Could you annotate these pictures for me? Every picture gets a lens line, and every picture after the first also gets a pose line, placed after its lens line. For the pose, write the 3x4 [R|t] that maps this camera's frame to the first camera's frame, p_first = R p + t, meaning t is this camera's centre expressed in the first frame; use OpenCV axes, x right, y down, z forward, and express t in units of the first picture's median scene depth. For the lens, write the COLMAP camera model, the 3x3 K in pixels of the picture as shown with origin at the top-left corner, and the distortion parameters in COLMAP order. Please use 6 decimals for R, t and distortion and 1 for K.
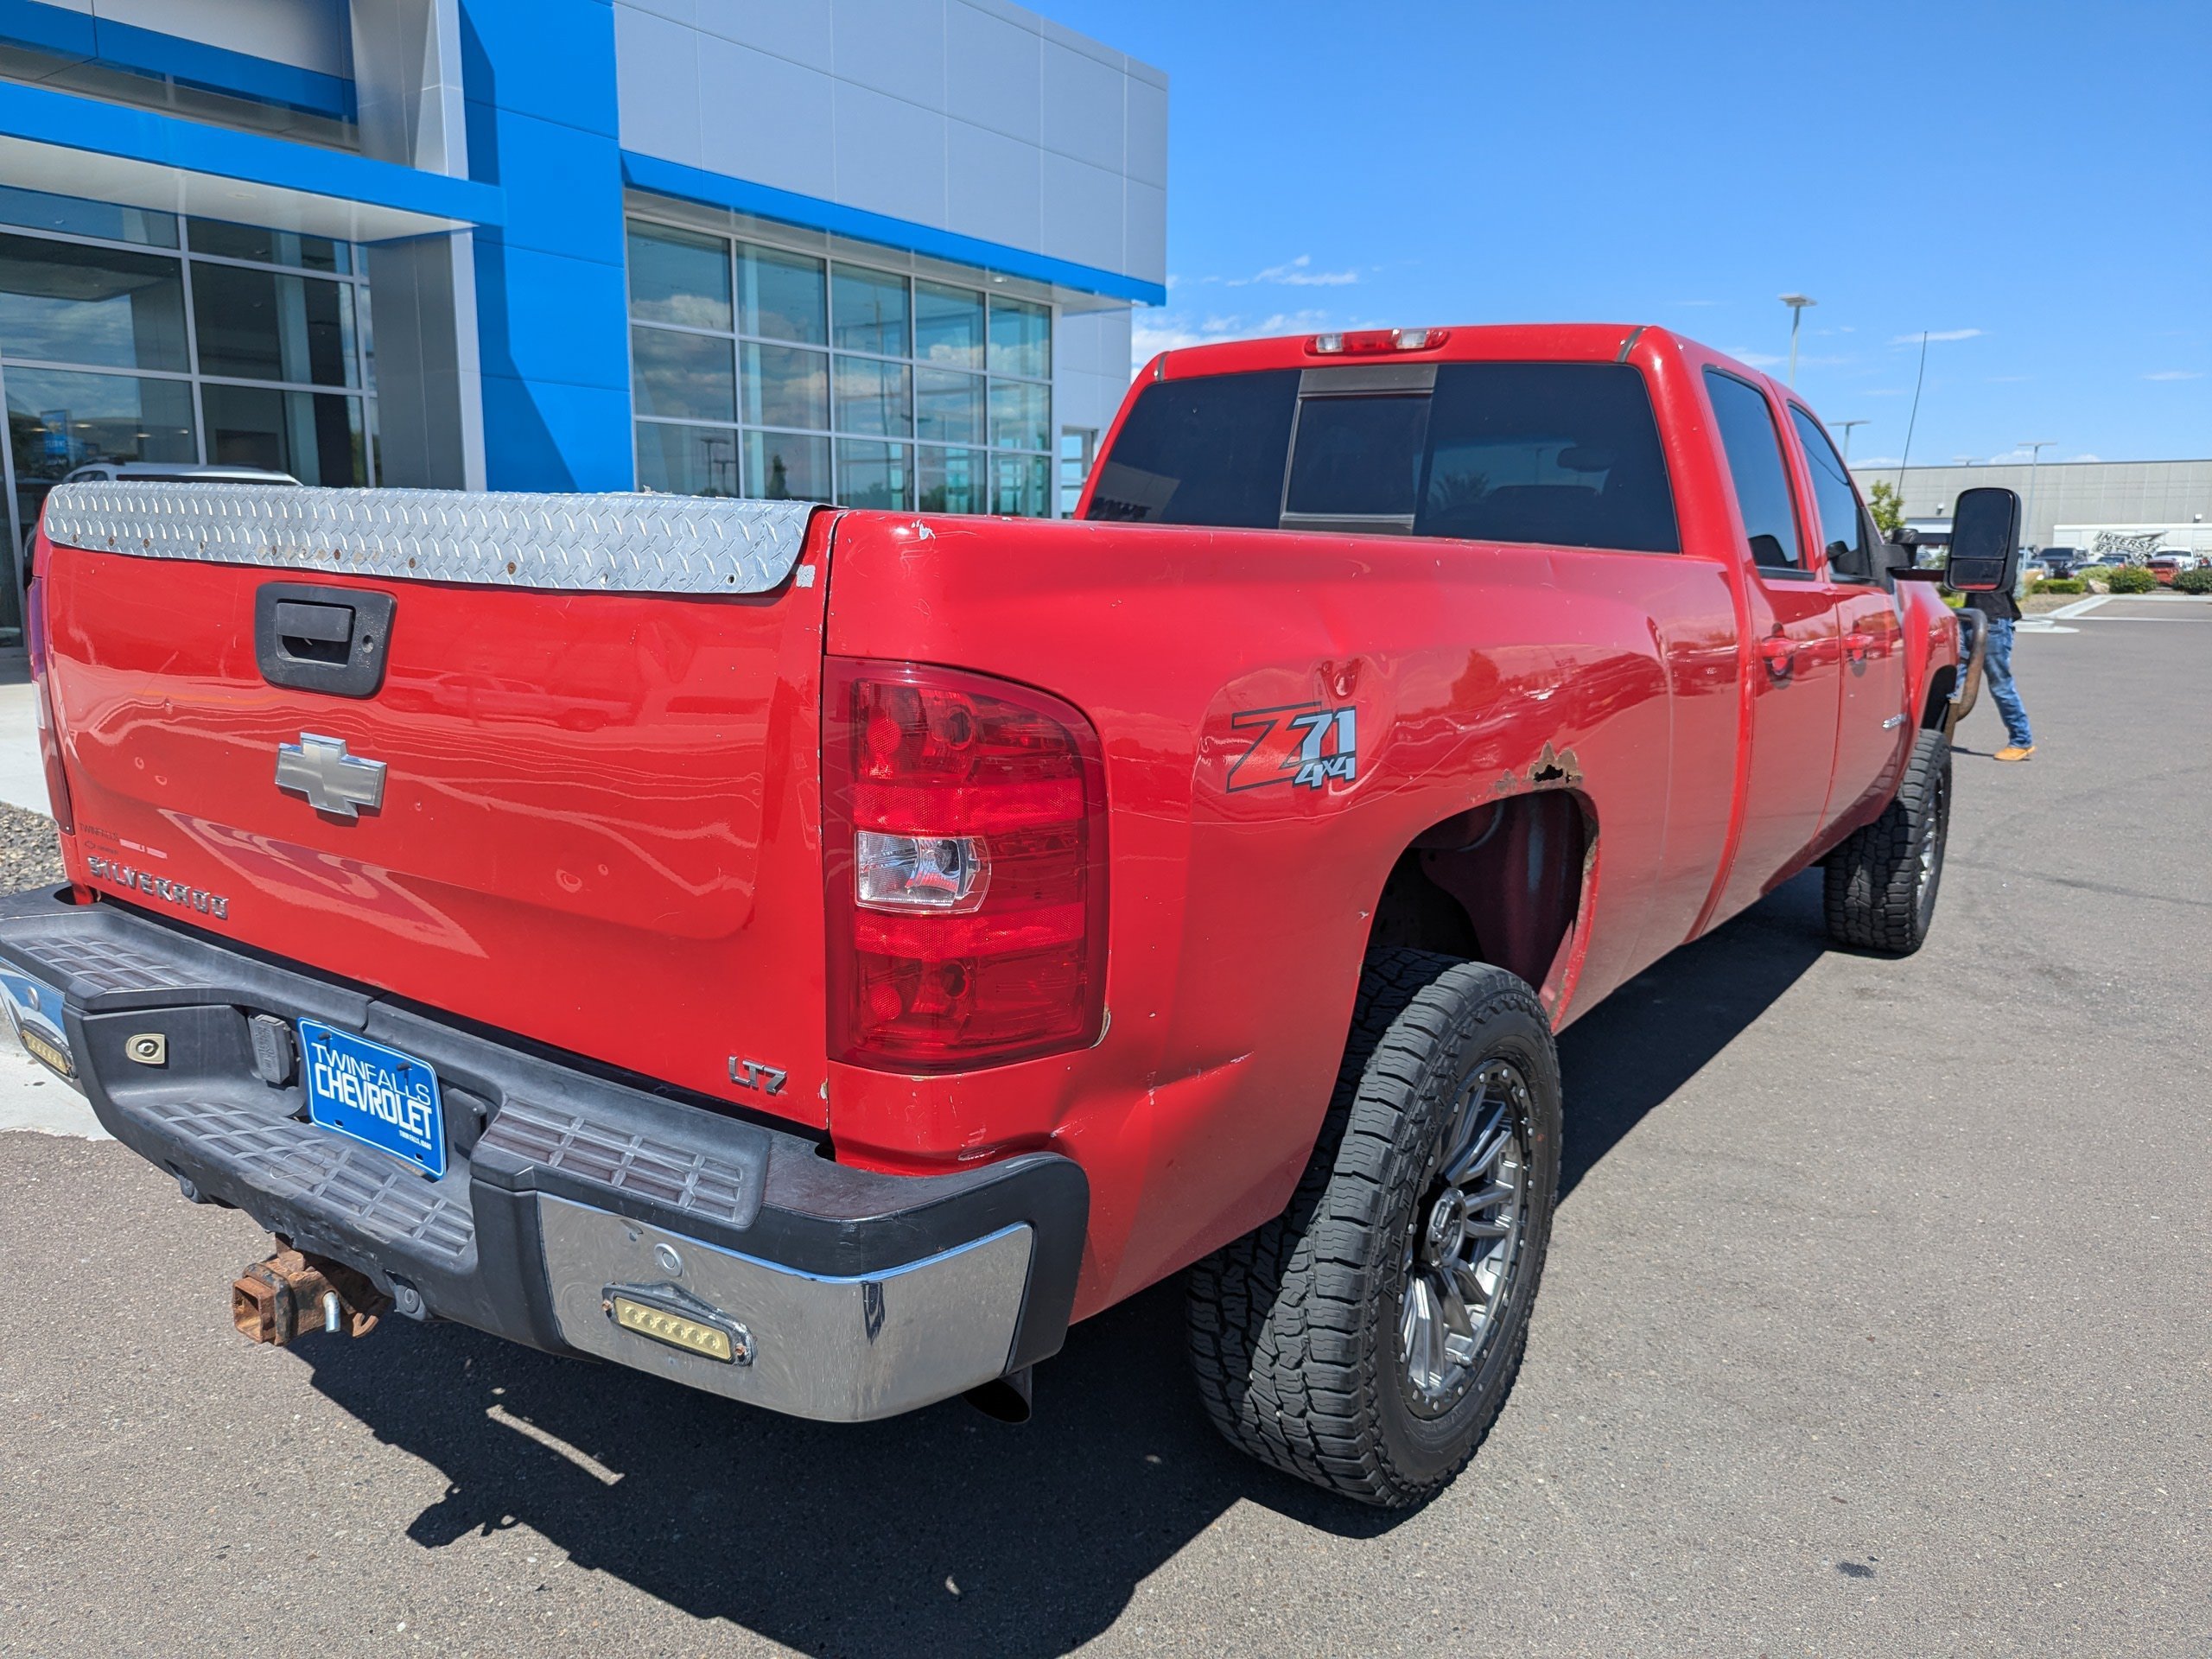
lens RADIAL K [[1575.5, 0, 1099.2], [0, 1575.5, 827.1], [0, 0, 1]] dist [0.041728, -0.030925]
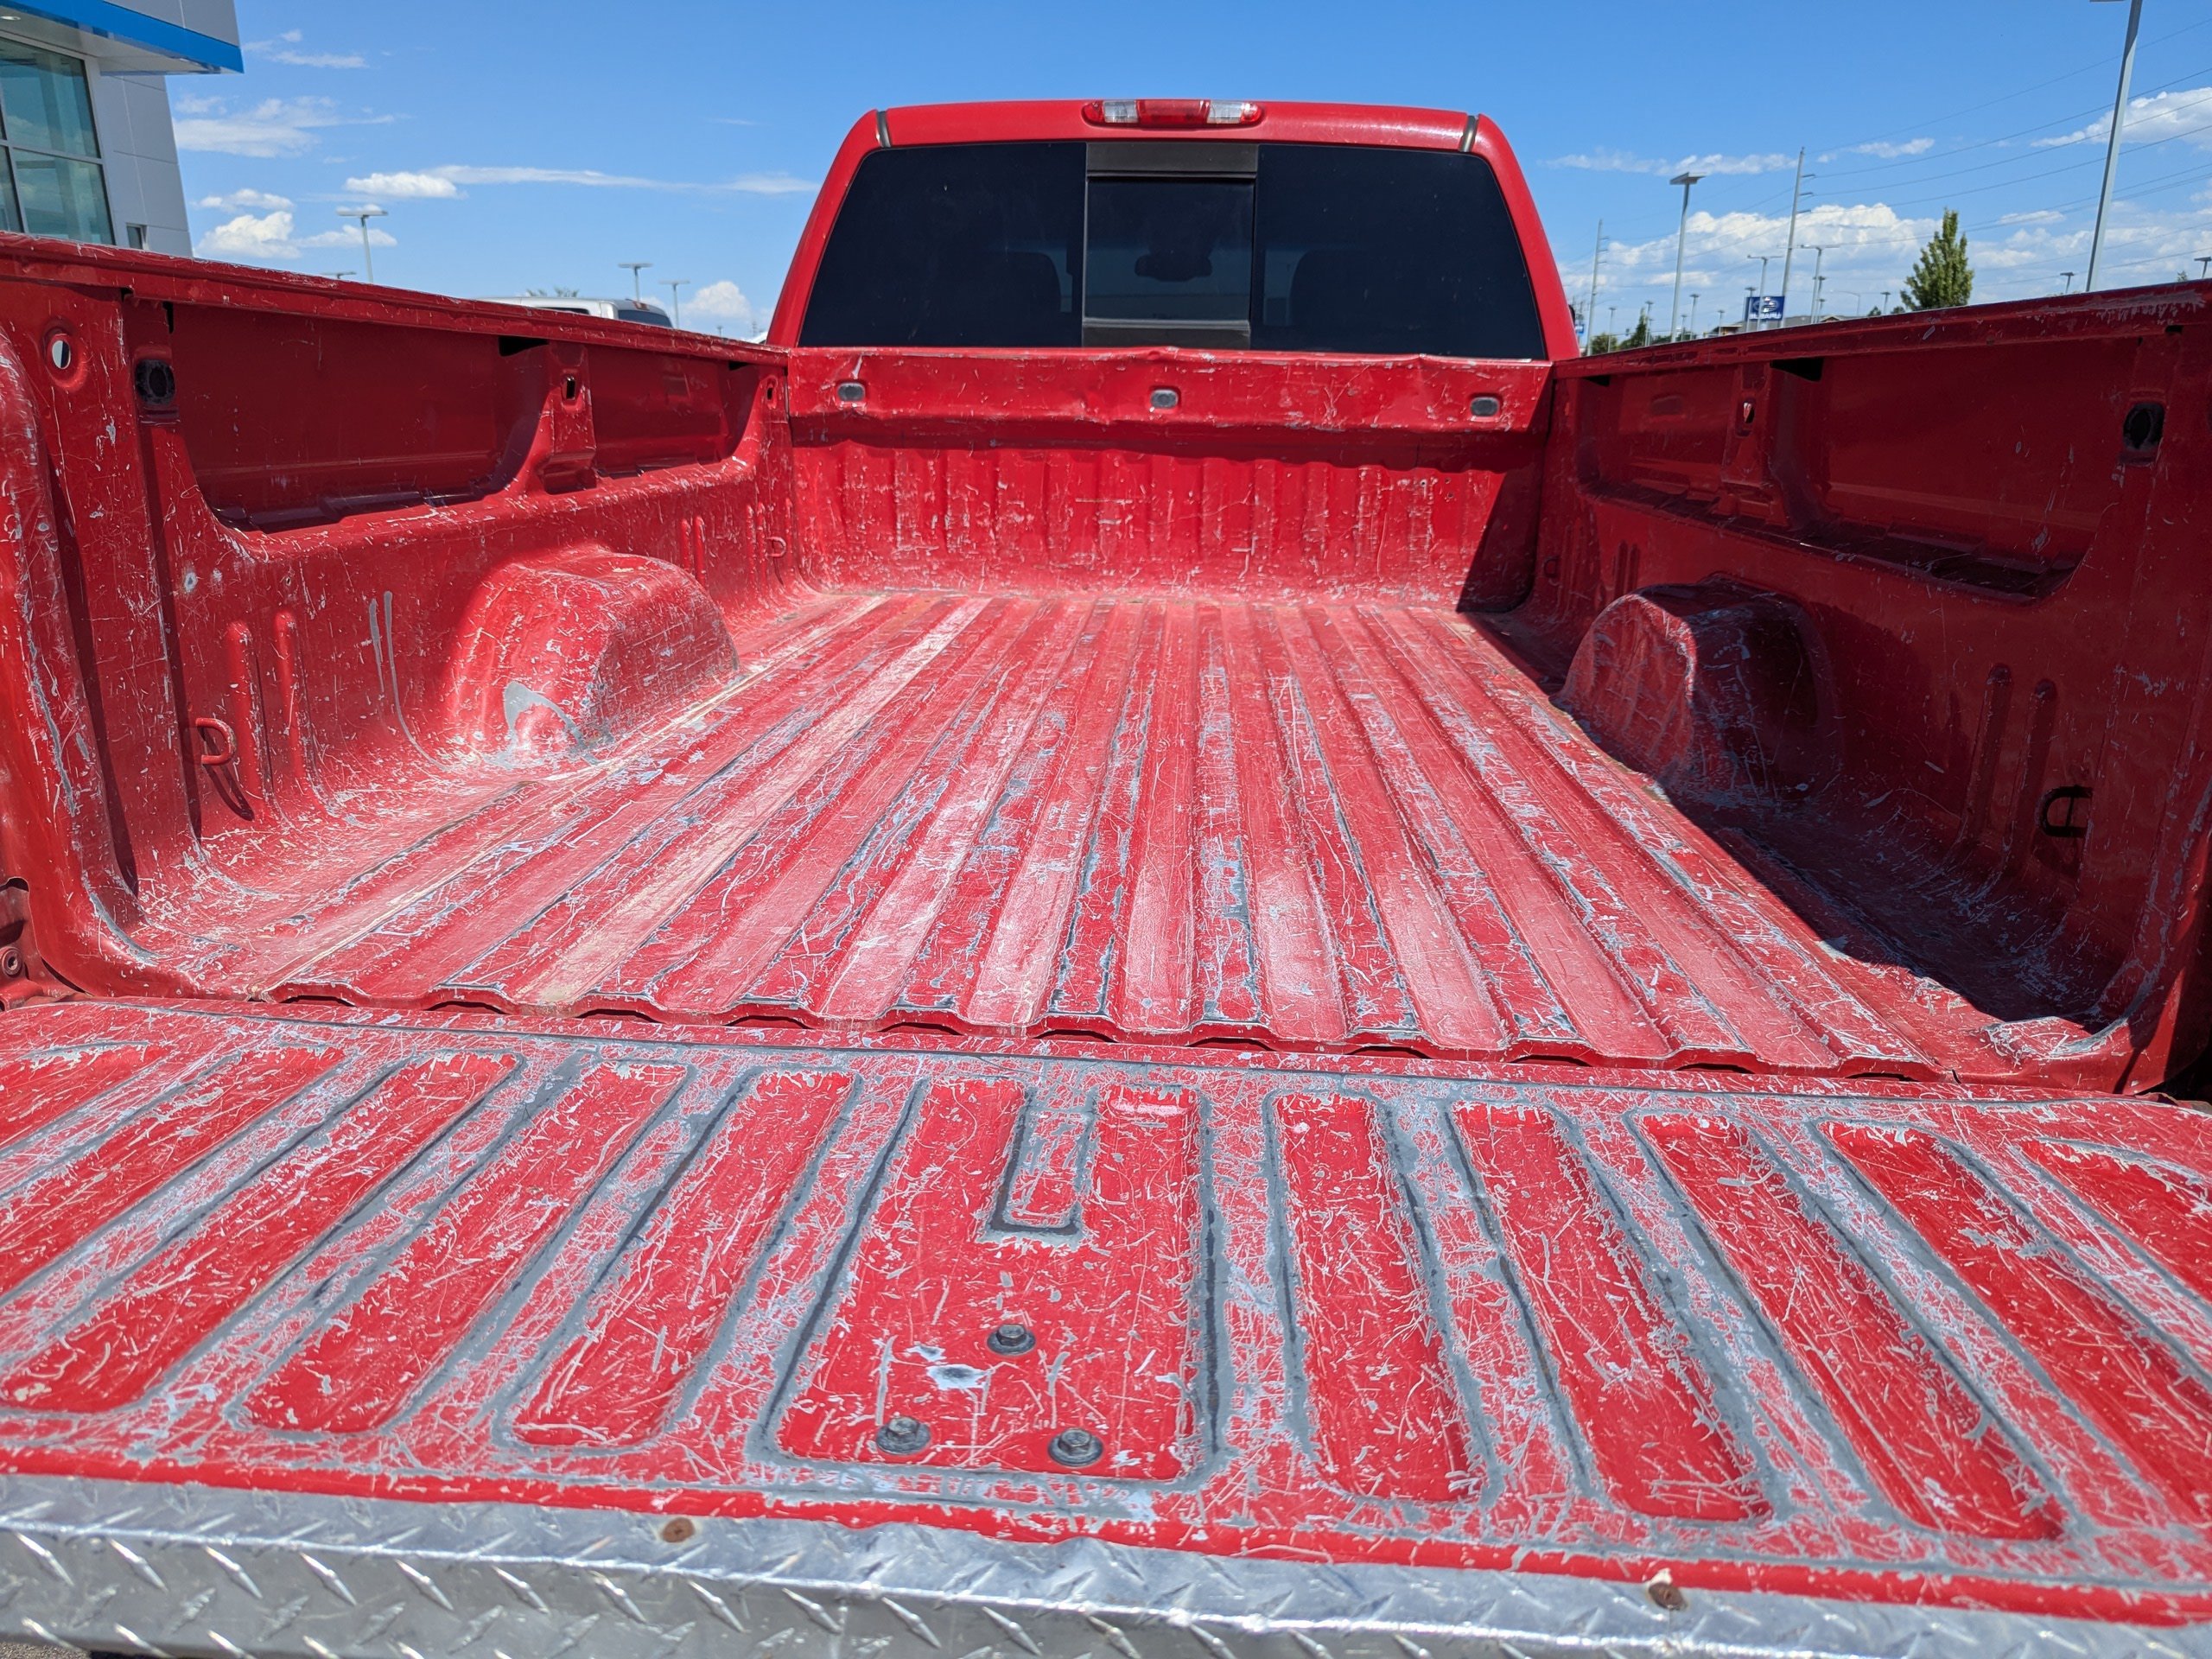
lens RADIAL K [[1575.5, 0, 1088.7], [0, 1575.5, 808.5], [0, 0, 1]] dist [0.041728, -0.030925]
pose [[0.850592, -0.150694, 0.503770, -0.682300], [0.103036, 0.987248, 0.121346, -0.083336], [-0.515632, -0.051310, 0.855273, 0.516170]]
